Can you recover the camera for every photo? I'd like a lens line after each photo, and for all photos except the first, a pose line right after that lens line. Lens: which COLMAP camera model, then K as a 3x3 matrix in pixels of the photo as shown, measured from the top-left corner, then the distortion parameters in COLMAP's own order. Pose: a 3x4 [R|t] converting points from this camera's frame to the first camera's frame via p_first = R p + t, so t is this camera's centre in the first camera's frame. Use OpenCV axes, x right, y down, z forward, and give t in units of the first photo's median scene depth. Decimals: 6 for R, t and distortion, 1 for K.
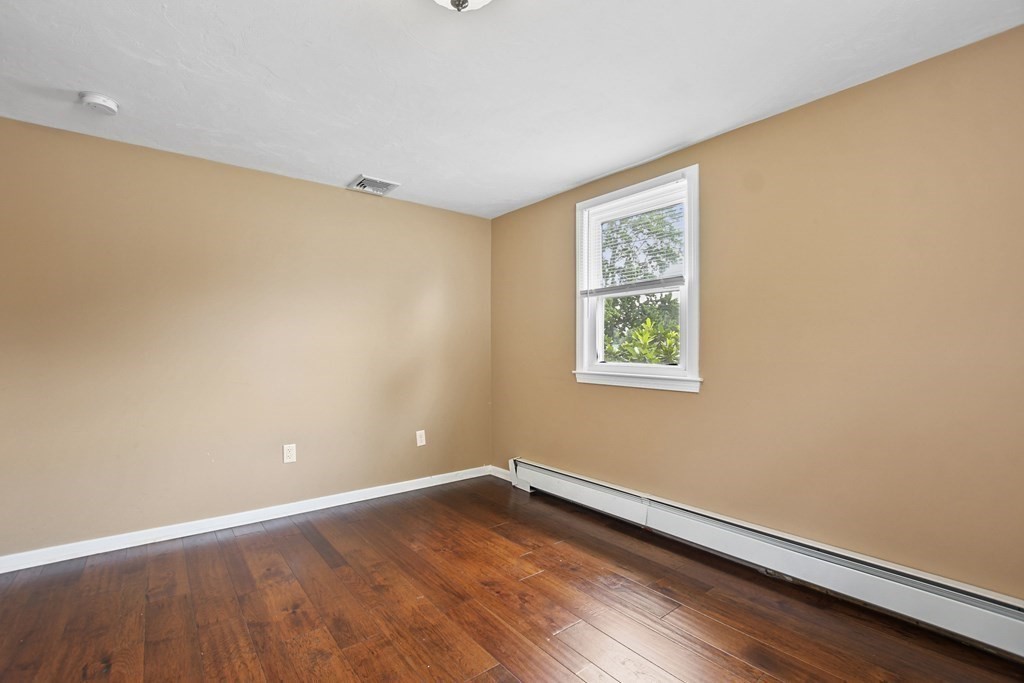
lens RADIAL K [[462.0, 0, 511.3], [0, 462.0, 349.3], [0, 0, 1]] dist [-0.002543, -0.000371]
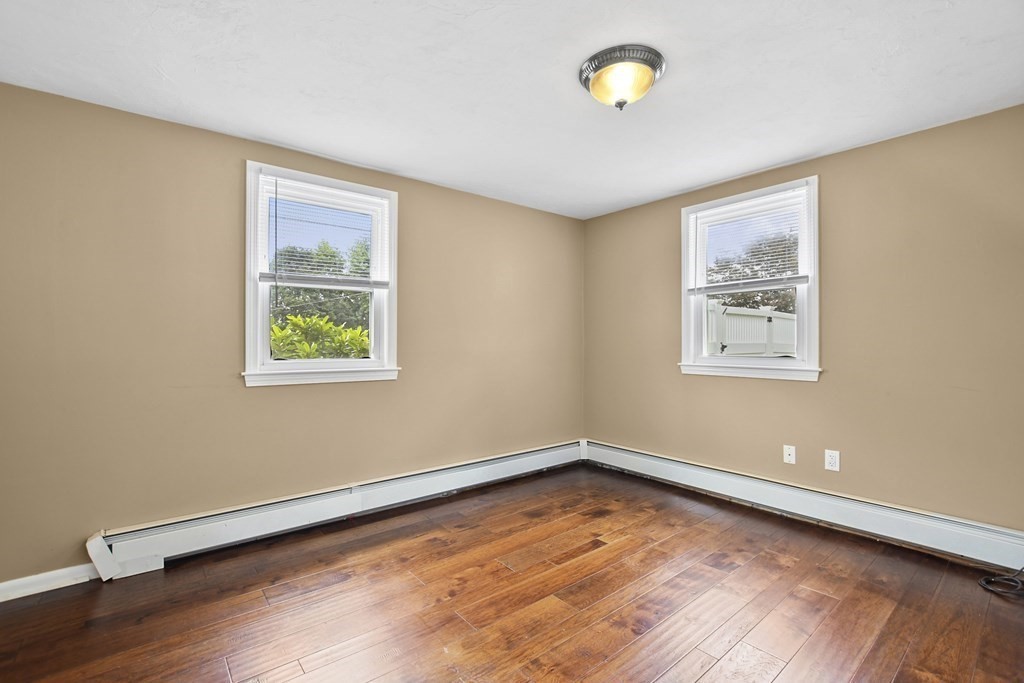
lens RADIAL K [[452.6, 0, 504.9], [0, 452.6, 340.2], [0, 0, 1]] dist [-0.001558, -0.000092]
pose [[0.007987, 0.005492, 0.999953, -0.874932], [0.001942, 0.999983, -0.005507, -0.003526], [-0.999966, 0.001986, 0.007976, 0.779100]]
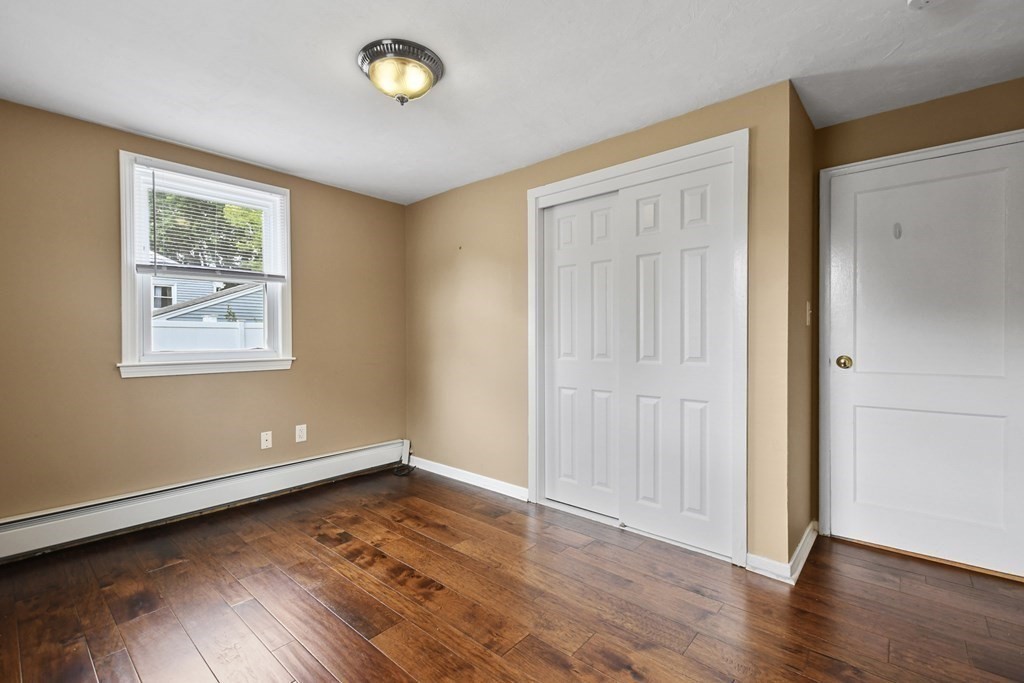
lens RADIAL K [[452.6, 0, 504.9], [0, 452.6, 340.2], [0, 0, 1]] dist [-0.001558, -0.000092]
pose [[-0.987028, 0.002227, -0.160532, -0.114292], [0.001253, 0.999980, 0.006168, 0.004441], [0.160542, 0.005887, -0.987011, 1.418309]]
